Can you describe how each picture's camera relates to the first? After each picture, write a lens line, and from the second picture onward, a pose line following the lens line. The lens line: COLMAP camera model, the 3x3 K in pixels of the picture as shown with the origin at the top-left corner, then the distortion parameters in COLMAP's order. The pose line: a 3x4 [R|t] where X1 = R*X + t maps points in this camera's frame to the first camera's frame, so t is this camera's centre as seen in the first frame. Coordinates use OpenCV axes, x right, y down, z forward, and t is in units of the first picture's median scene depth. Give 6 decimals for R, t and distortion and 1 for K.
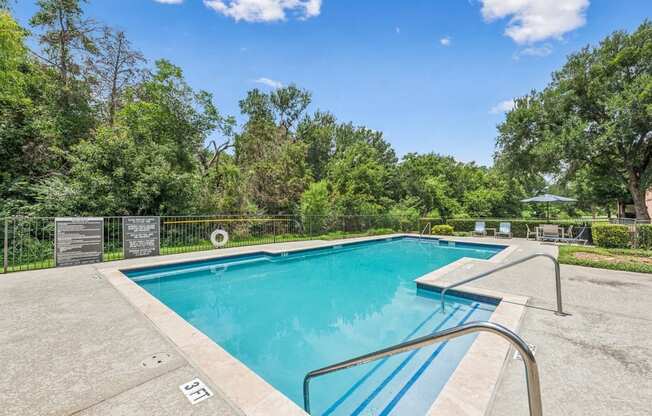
lens RADIAL K [[259.5, 0, 326.6], [0, 259.5, 217.0], [0, 0, 1]] dist [0.000326, -0.000192]
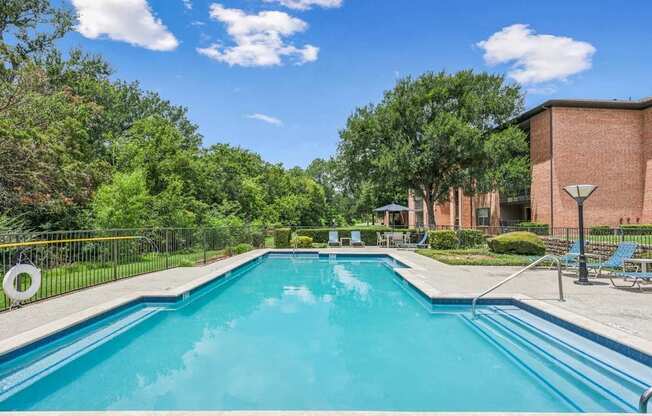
lens RADIAL K [[340.0, 0, 326.2], [0, 340.0, 221.9], [0, 0, 1]] dist [0.002581, 0.000366]
pose [[0.737226, -0.008615, 0.675591, -0.229823], [0.018953, 0.999789, -0.007933, -0.005425], [-0.675380, 0.018653, 0.737234, 0.111151]]
